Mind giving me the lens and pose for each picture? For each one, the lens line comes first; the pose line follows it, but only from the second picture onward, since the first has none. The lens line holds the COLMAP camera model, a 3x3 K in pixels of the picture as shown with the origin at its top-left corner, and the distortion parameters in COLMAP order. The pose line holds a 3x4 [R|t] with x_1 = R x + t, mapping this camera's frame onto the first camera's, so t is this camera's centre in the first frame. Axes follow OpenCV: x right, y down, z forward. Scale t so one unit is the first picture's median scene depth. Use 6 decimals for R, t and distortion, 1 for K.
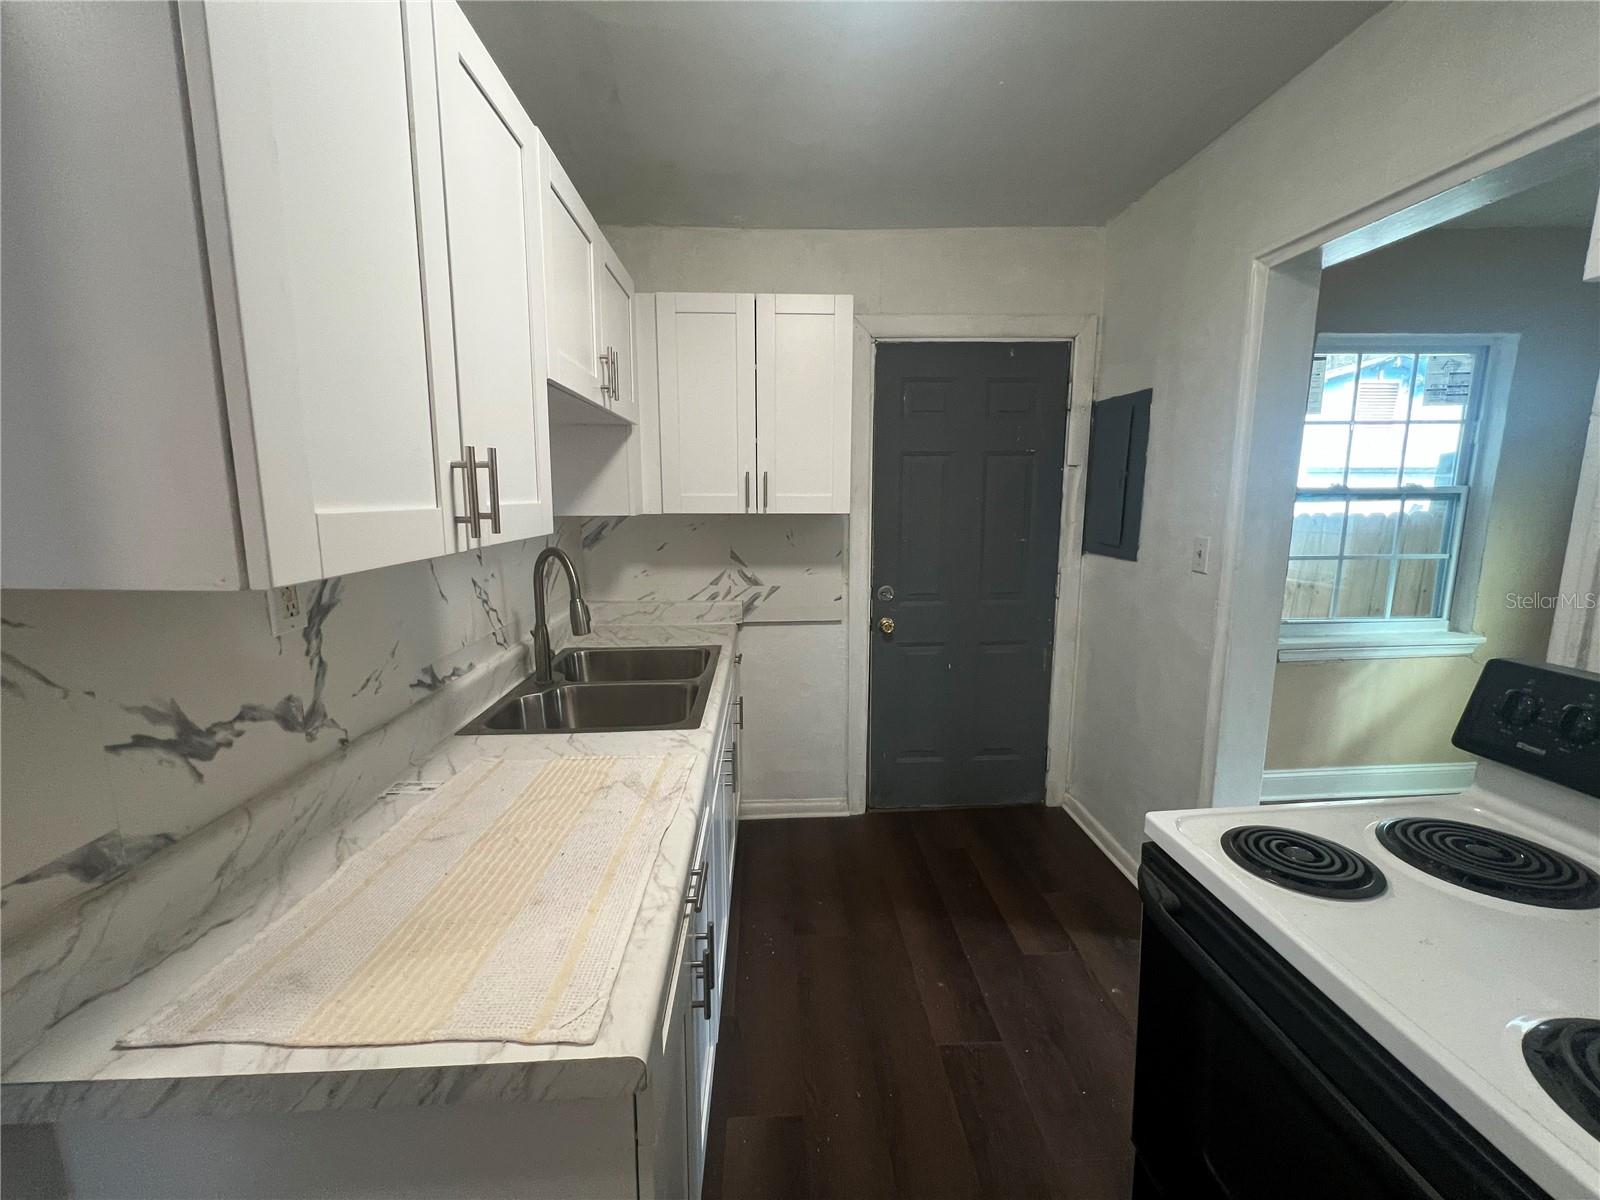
lens RADIAL K [[641.9, 0, 791.4], [0, 641.9, 602.3], [0, 0, 1]] dist [0.000678, 0.000052]
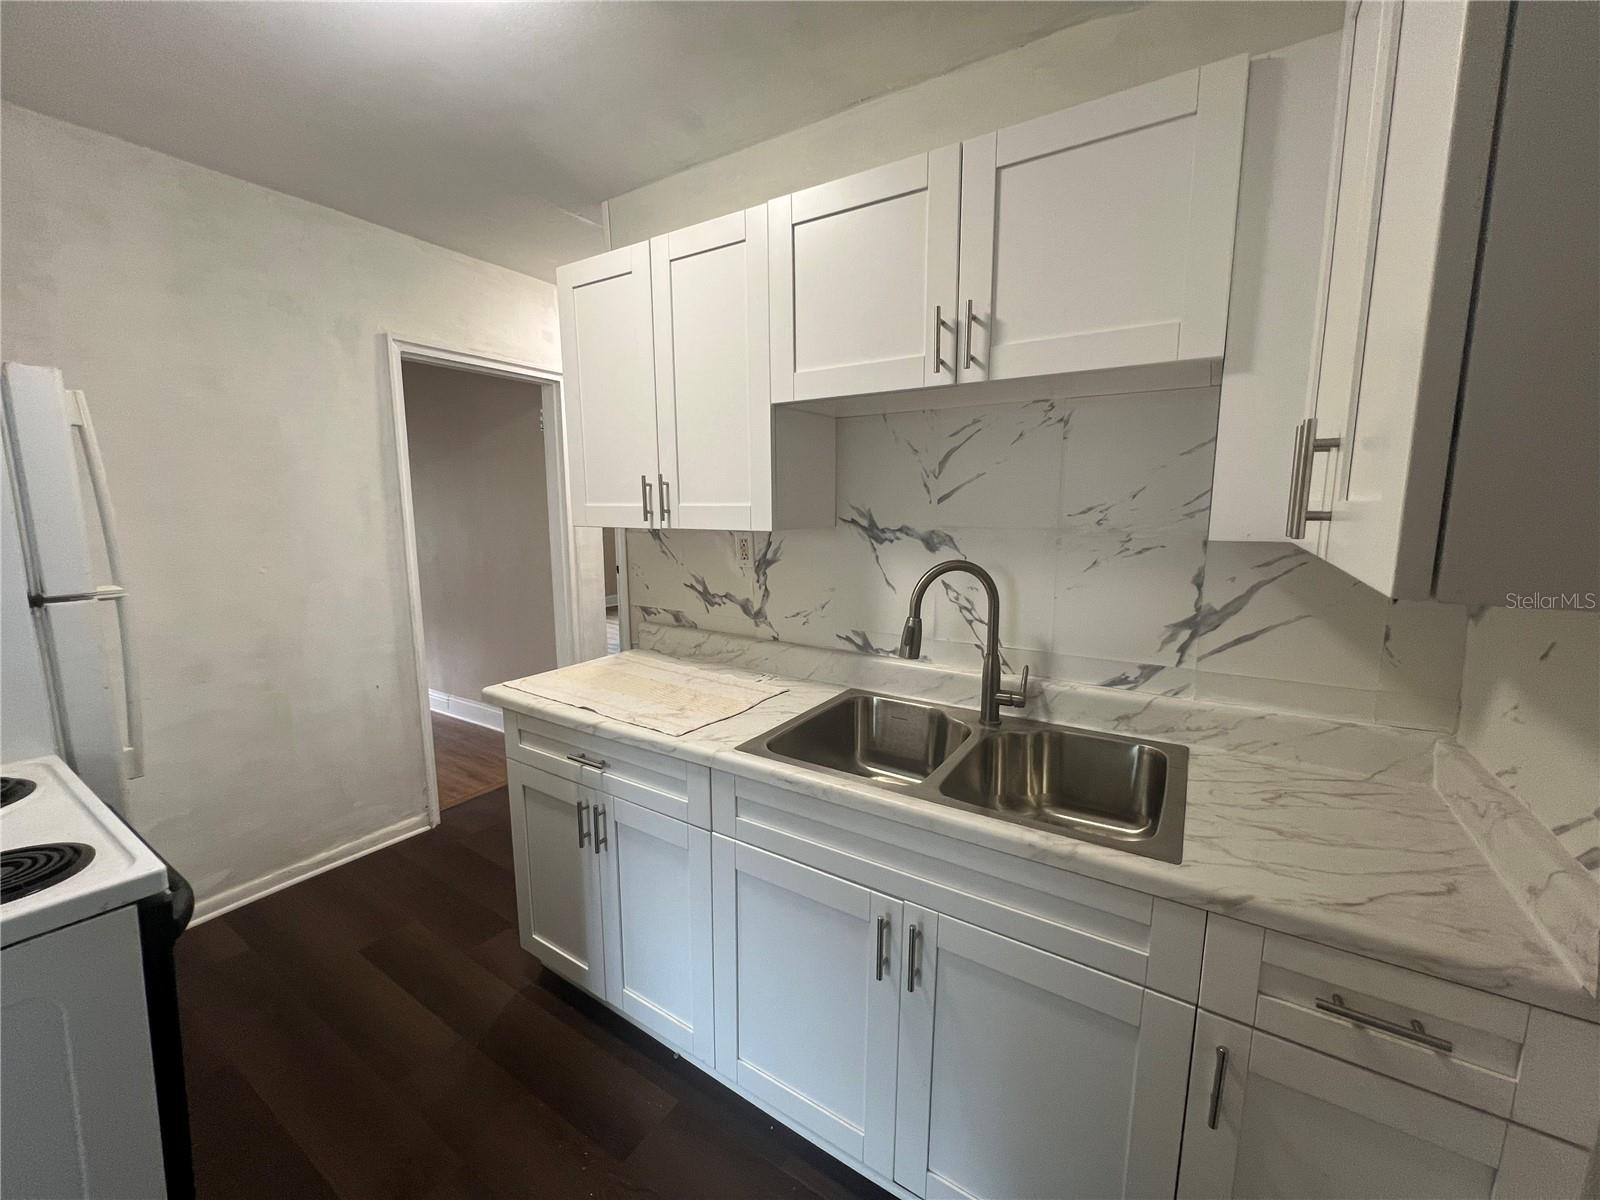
lens RADIAL K [[641.9, 0, 787.4], [0, 641.9, 596.7], [0, 0, 1]] dist [0.000678, 0.000052]
pose [[-0.580695, 0.132450, -0.803274, 0.749496], [-0.127032, 0.959850, 0.250101, -0.368588], [0.804149, 0.247274, -0.540555, 2.104795]]
